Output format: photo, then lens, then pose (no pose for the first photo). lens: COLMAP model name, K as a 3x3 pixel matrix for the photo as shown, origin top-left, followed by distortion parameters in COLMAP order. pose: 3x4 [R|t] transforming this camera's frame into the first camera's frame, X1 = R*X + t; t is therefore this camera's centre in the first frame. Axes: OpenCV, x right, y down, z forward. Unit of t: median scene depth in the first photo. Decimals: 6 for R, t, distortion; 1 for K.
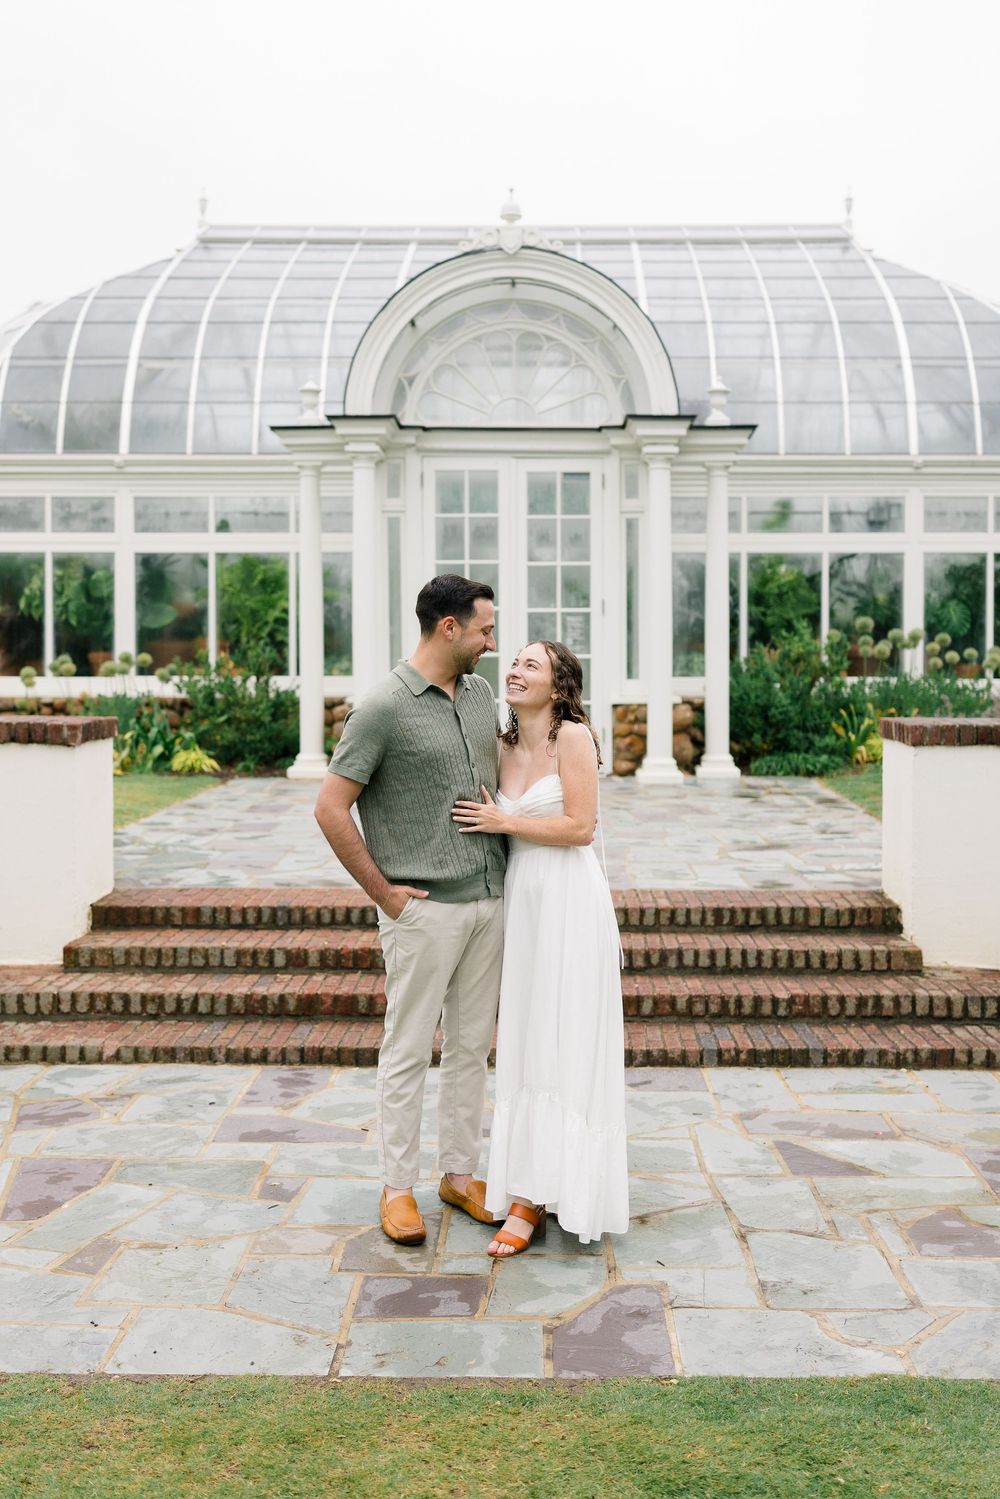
lens RADIAL K [[1478.3, 0, 500.0], [0, 1478.3, 749.5], [0, 0, 1]] dist [-0.005051, -0.006602]
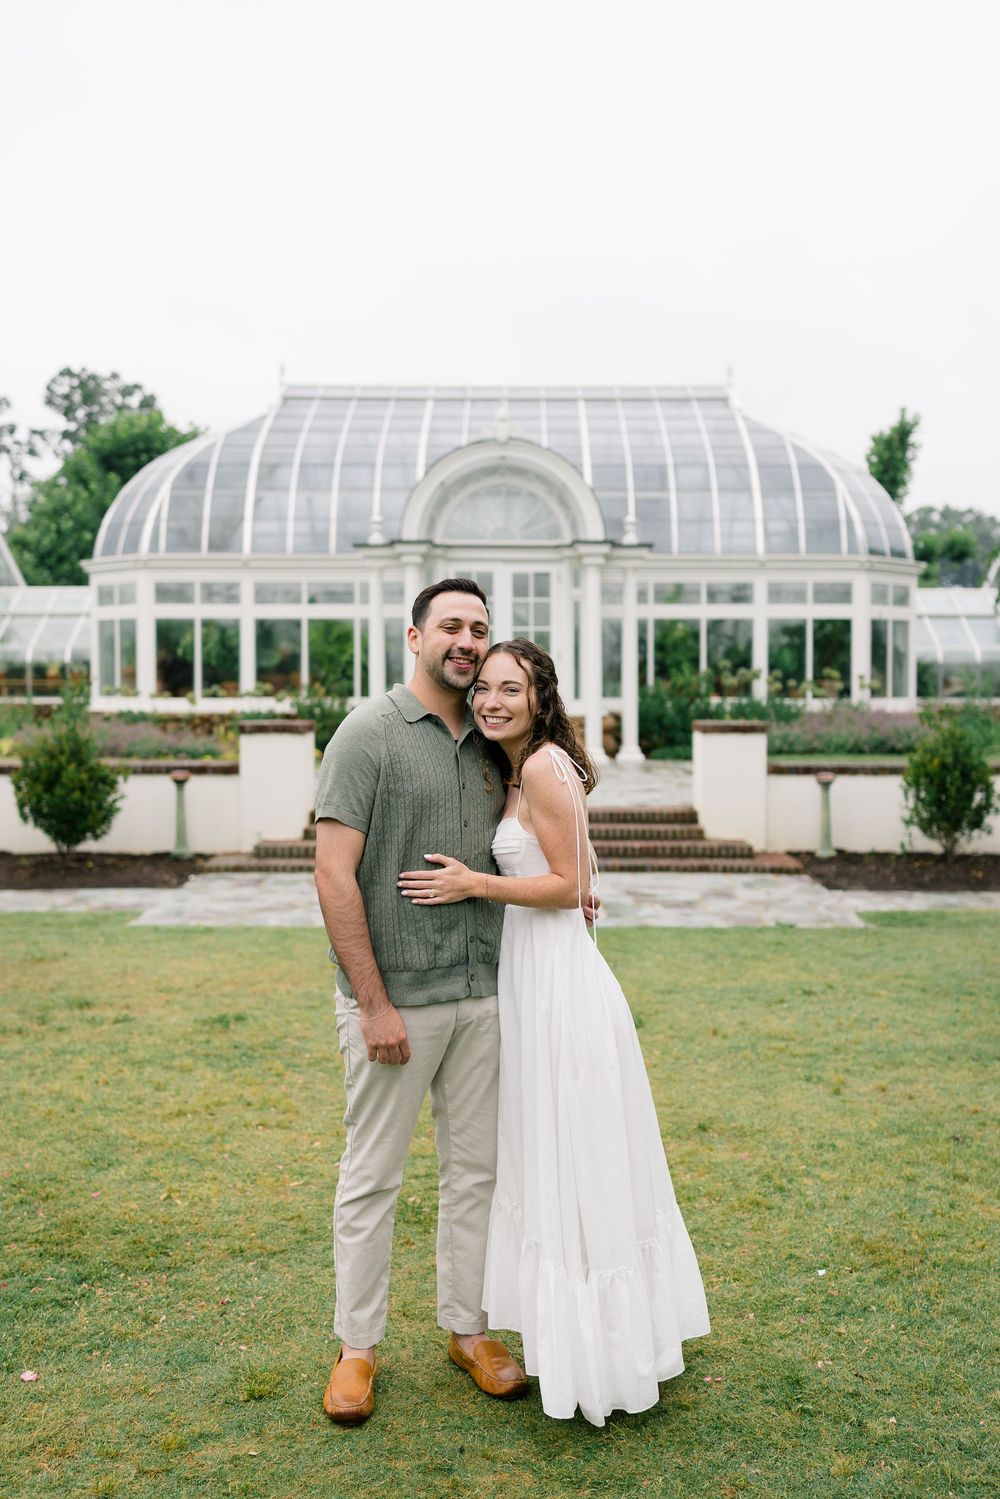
lens RADIAL K [[1478.3, 0, 500.0], [0, 1478.3, 749.5], [0, 0, 1]] dist [-0.005051, -0.006602]
pose [[0.999729, -0.002706, 0.023120, -0.029612], [0.002943, 0.999943, -0.010223, 0.020363], [-0.023091, 0.010288, 0.999680, -0.557311]]
